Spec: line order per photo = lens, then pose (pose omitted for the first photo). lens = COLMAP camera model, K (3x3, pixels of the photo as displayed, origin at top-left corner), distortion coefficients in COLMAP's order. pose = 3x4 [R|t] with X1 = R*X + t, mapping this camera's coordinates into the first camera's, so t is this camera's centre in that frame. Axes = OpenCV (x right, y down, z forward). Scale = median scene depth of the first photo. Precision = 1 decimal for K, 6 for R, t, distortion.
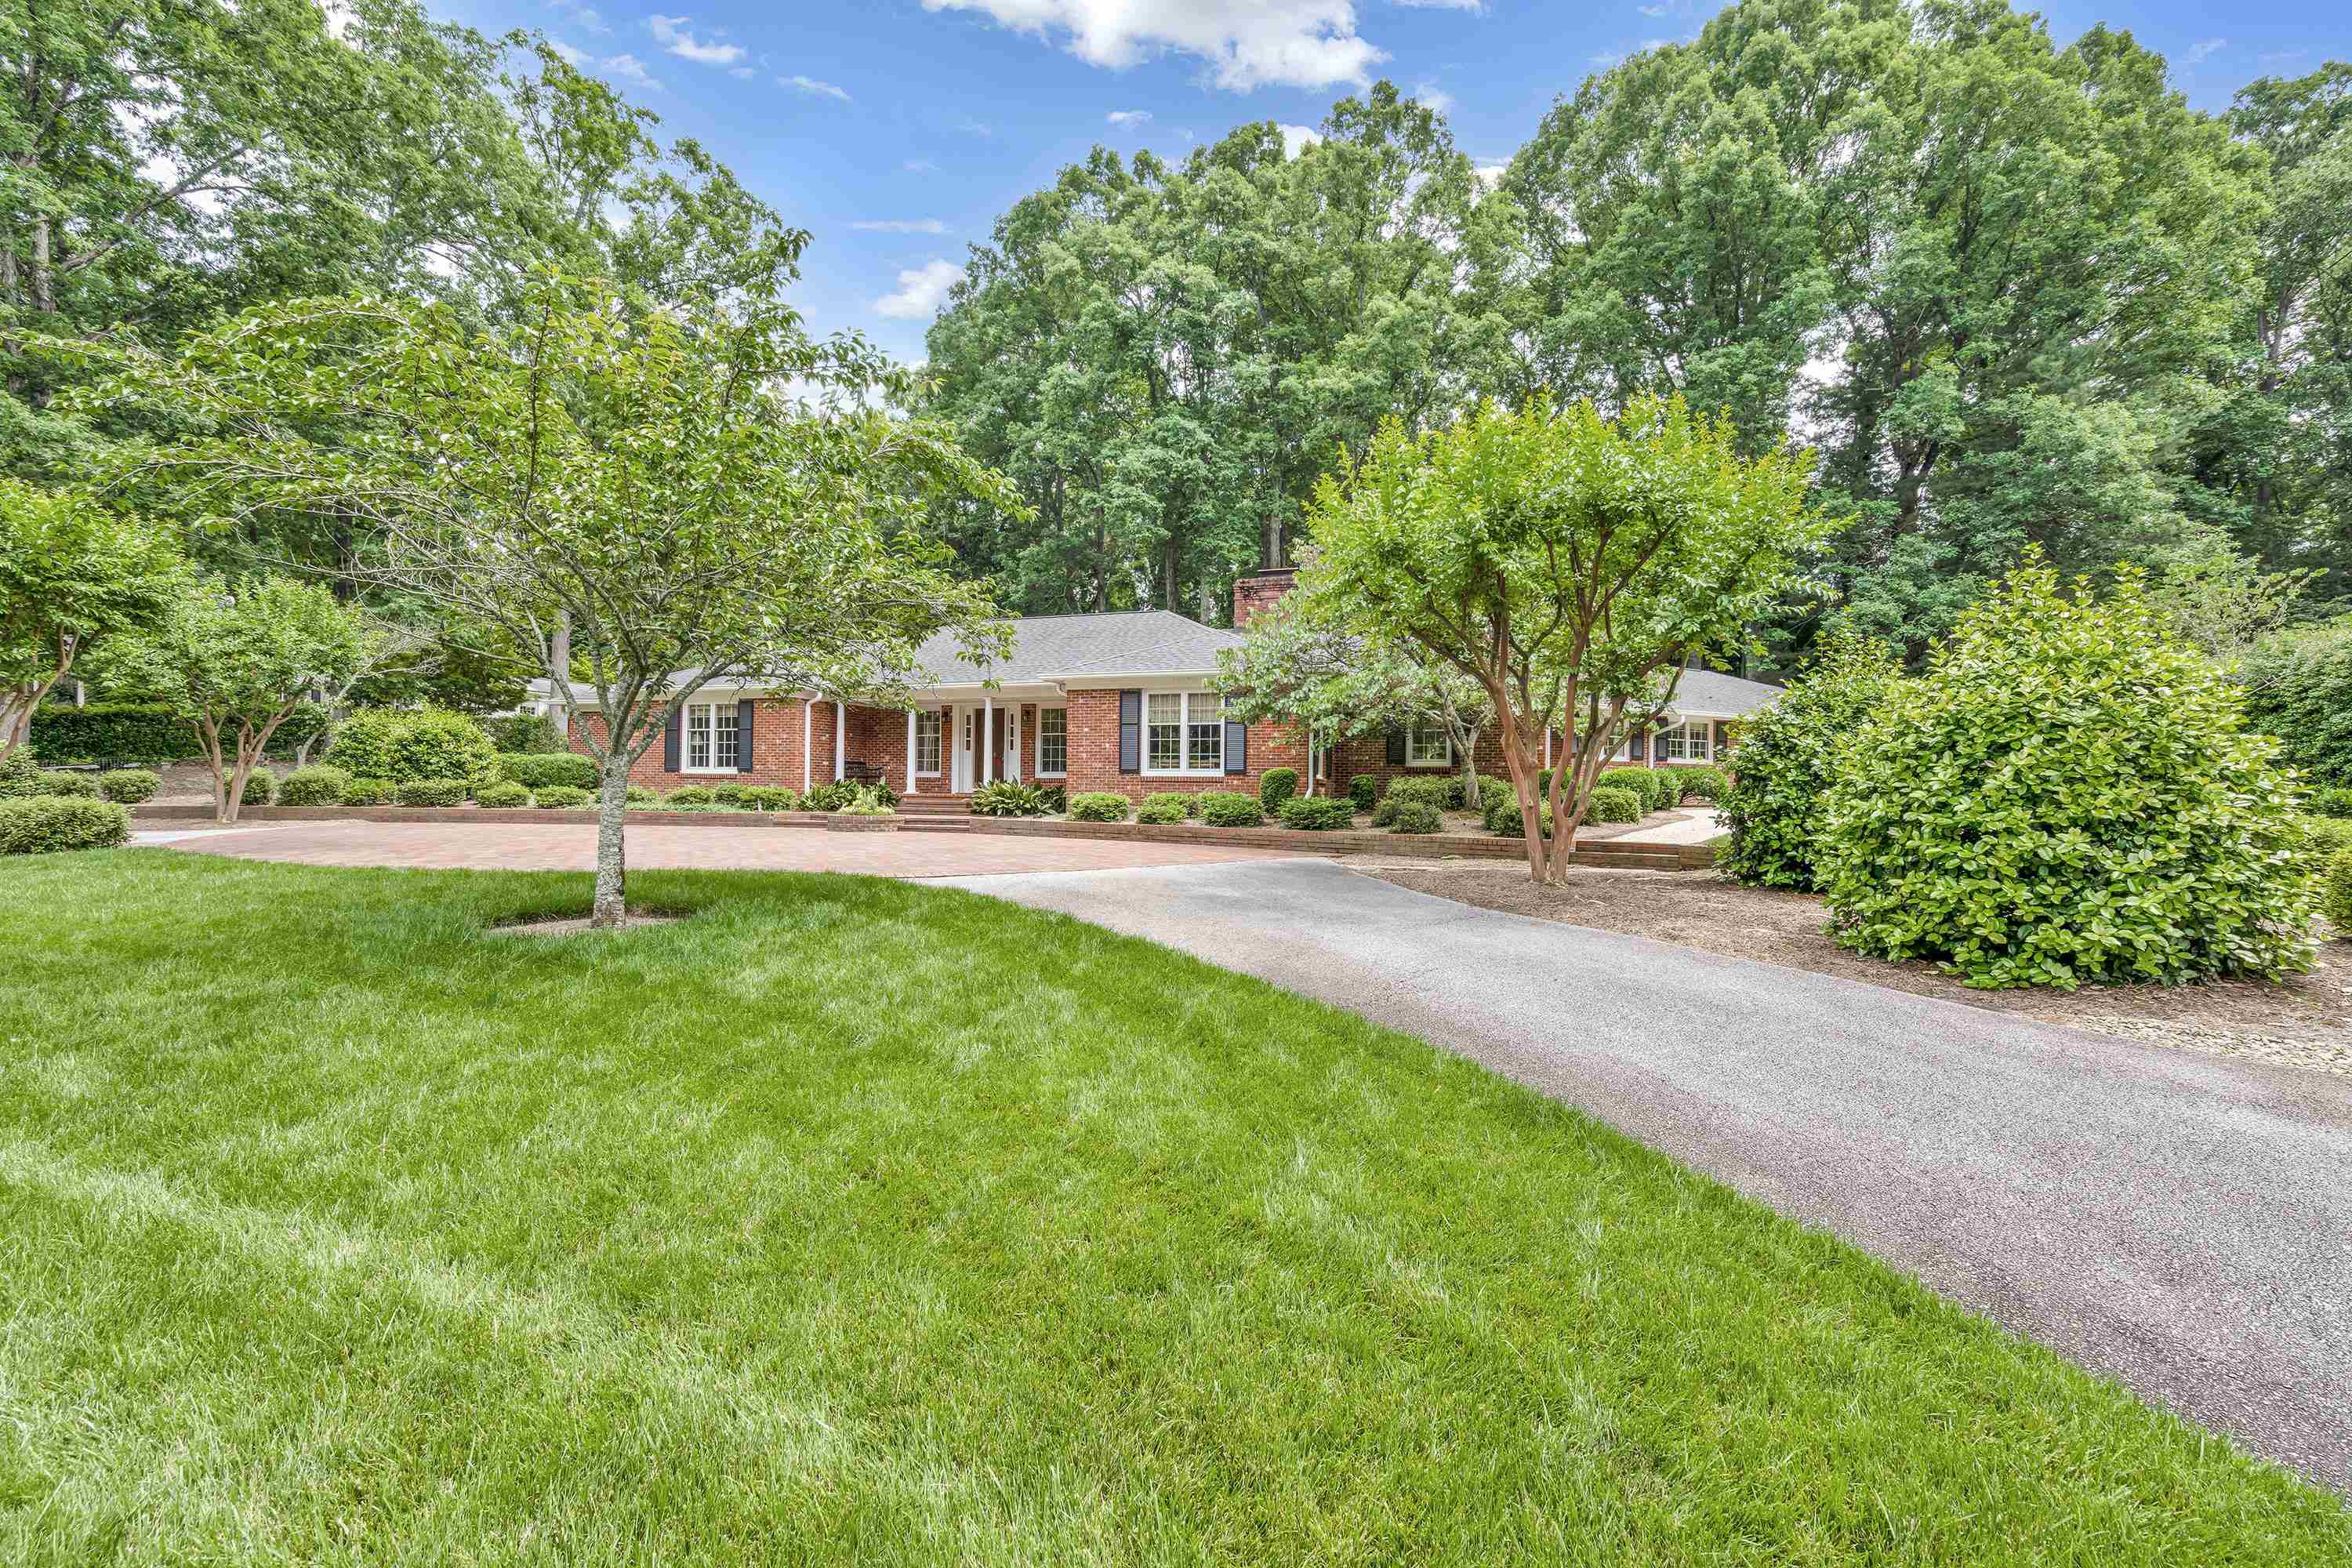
lens RADIAL K [[1080.5, 0, 1176.0], [0, 1080.5, 784.0], [0, 0, 1]] dist [-0.017929, -0.000110]
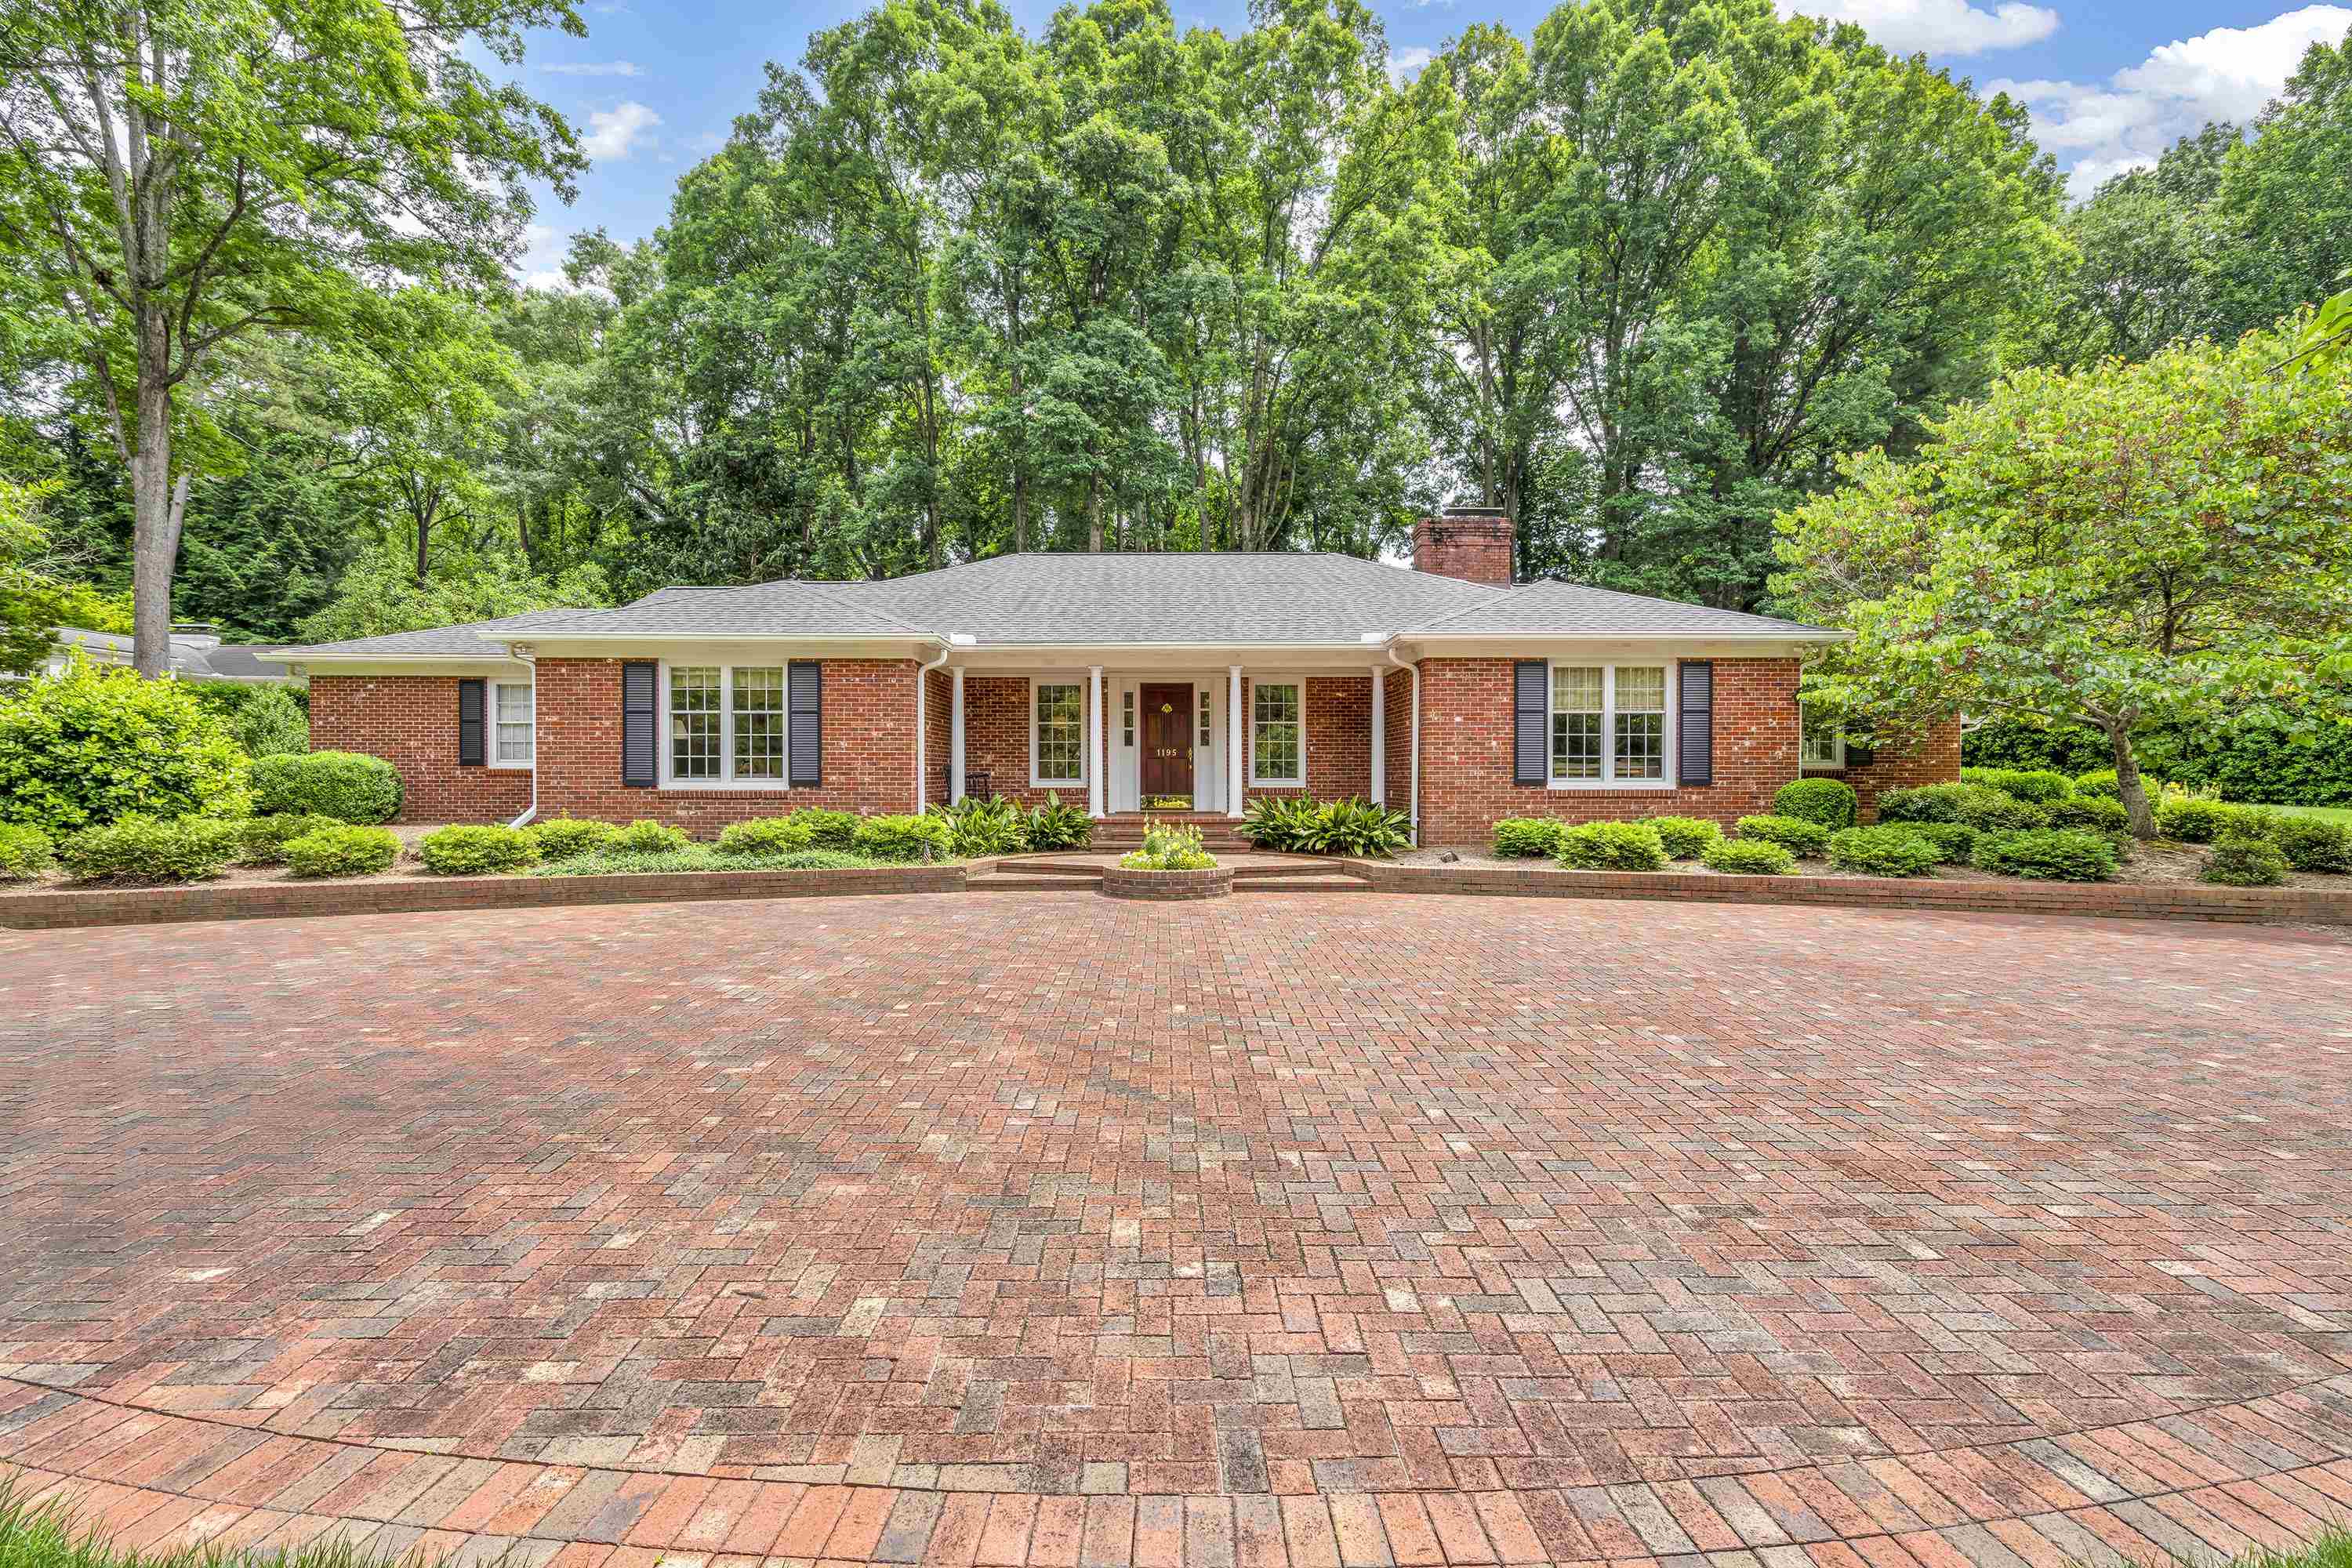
lens RADIAL K [[1041.6, 0, 1175.6], [0, 1041.6, 811.4], [0, 0, 1]] dist [-0.016832, 0.000002]
pose [[0.932791, -0.025828, 0.359492, -0.396163], [0.008350, 0.998710, 0.050087, -0.023132], [-0.360322, -0.043719, 0.931803, 0.395512]]
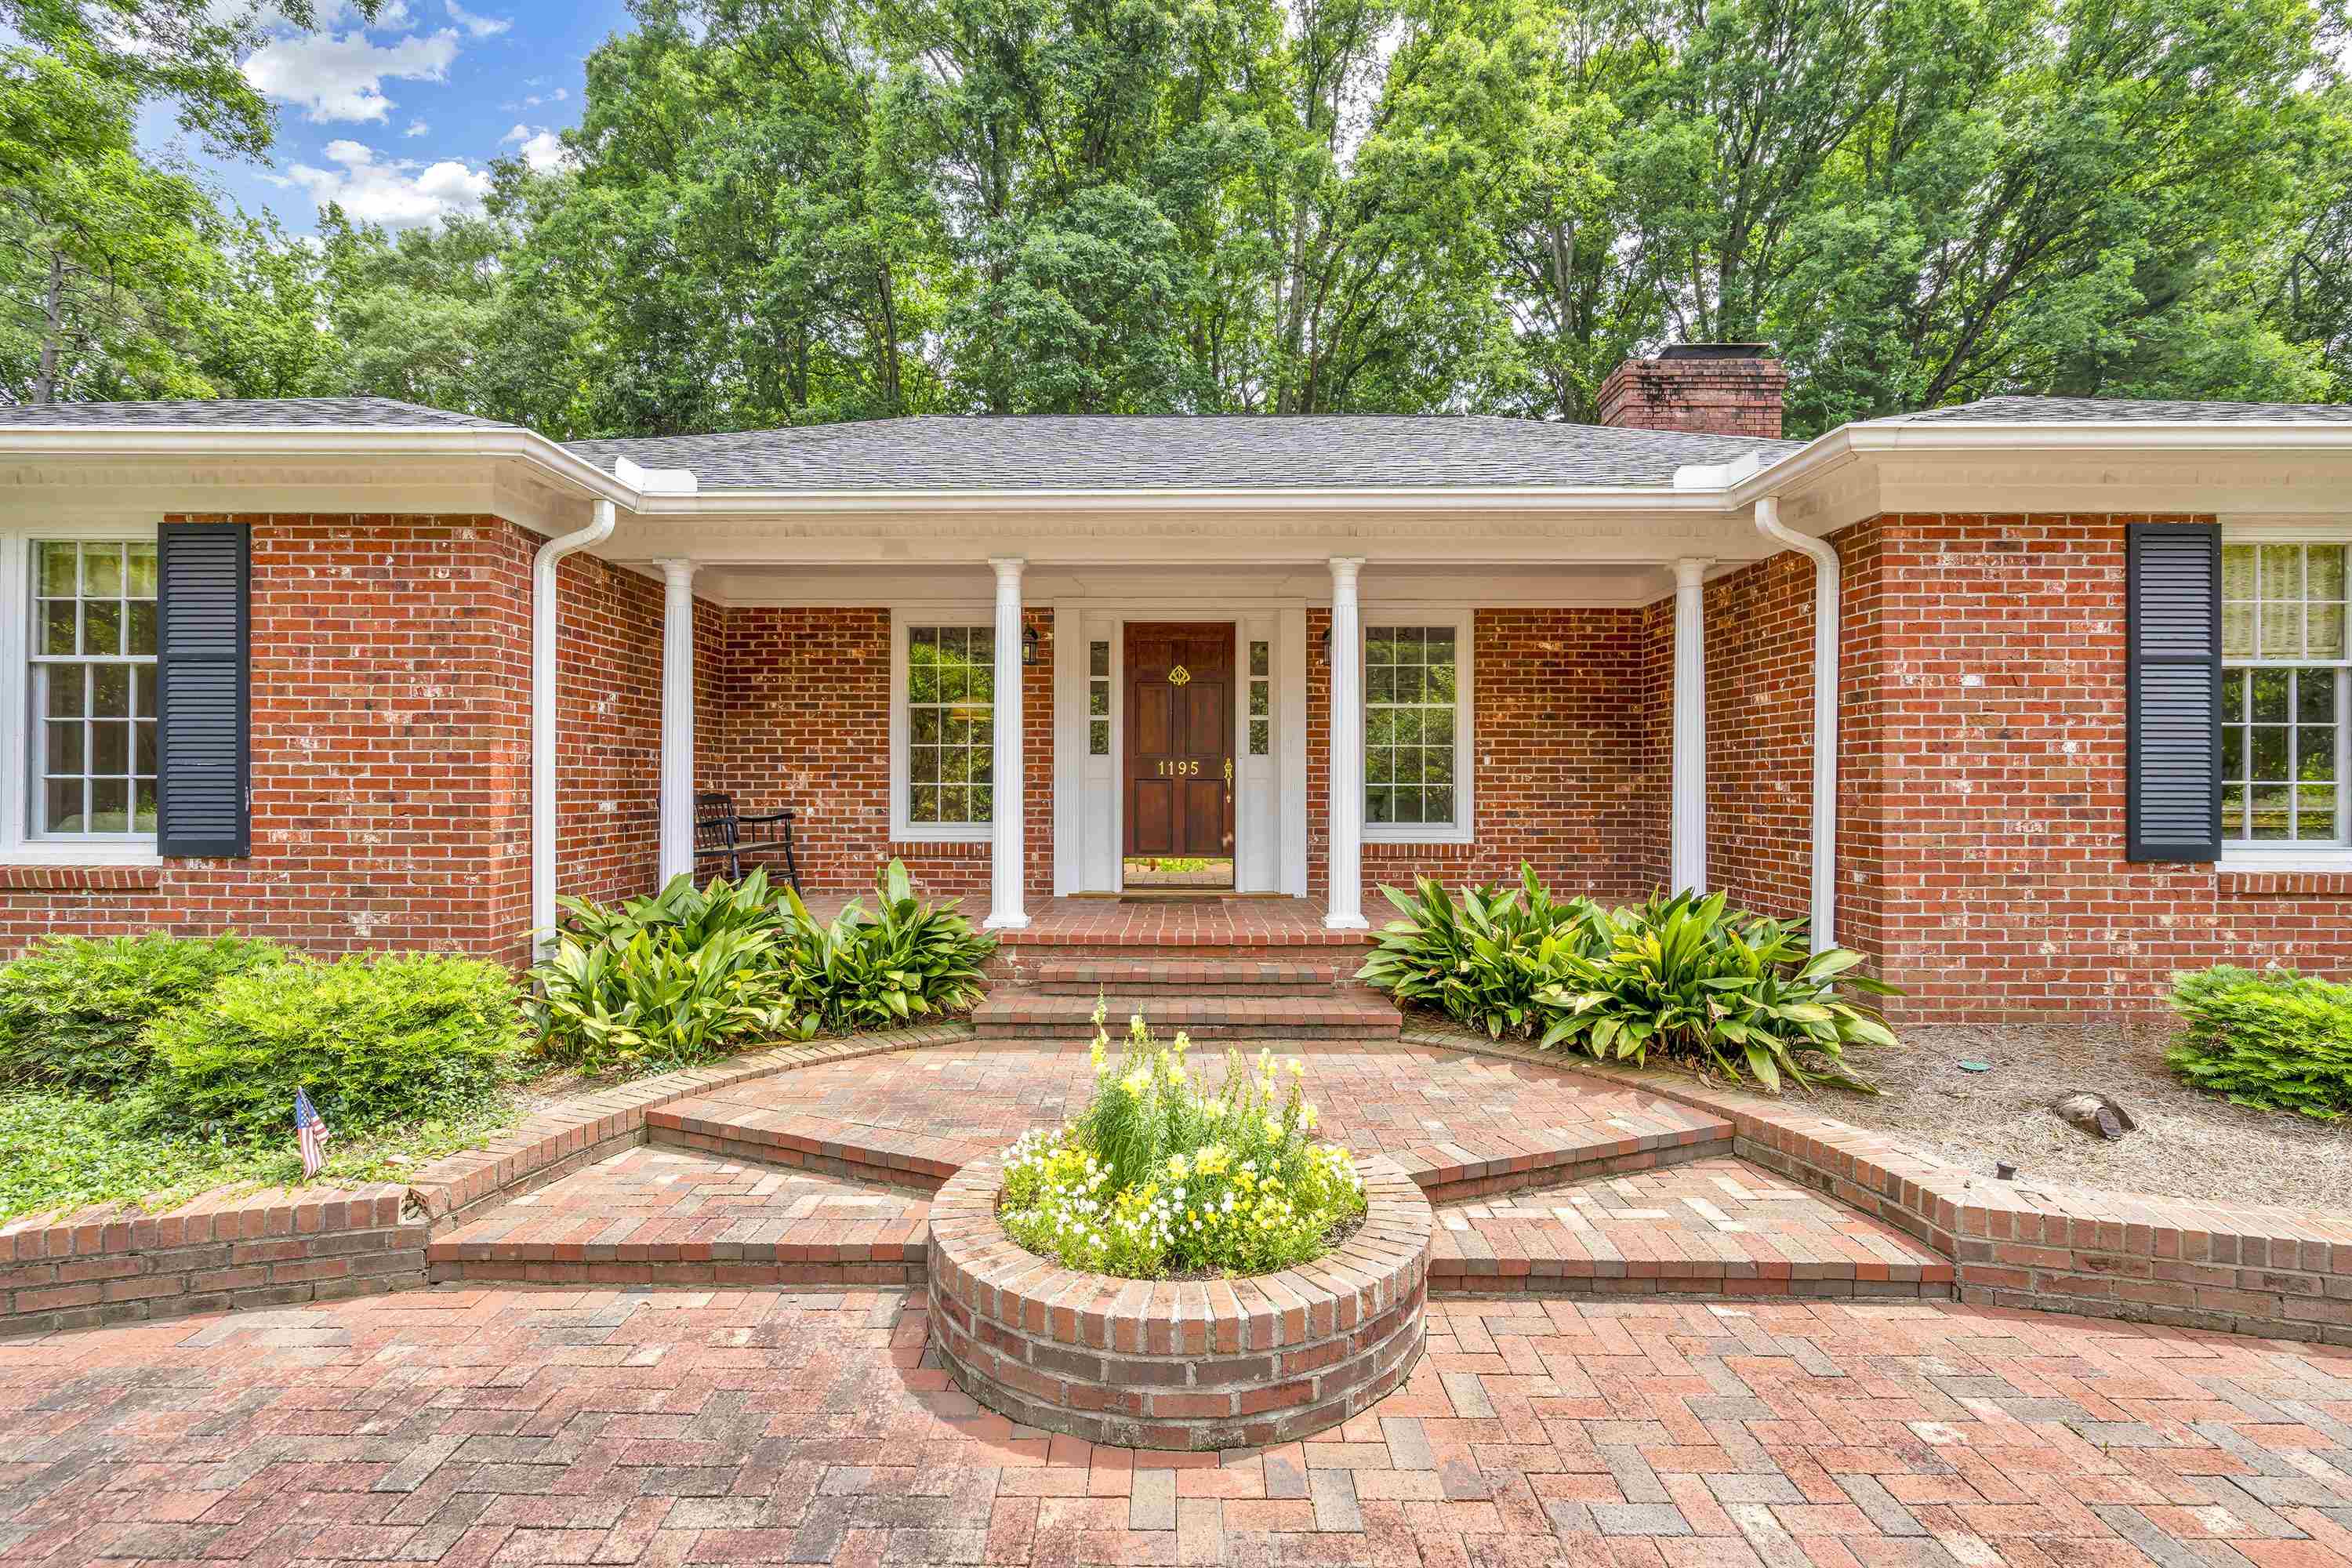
lens RADIAL K [[1055.4, 0, 1170.7], [0, 1055.4, 775.0], [0, 0, 1]] dist [-0.003251, -0.000333]
pose [[0.939381, -0.005868, 0.342826, -0.278552], [0.005464, 0.999983, 0.002146, -0.025890], [-0.342832, -0.000143, 0.939397, 0.705762]]
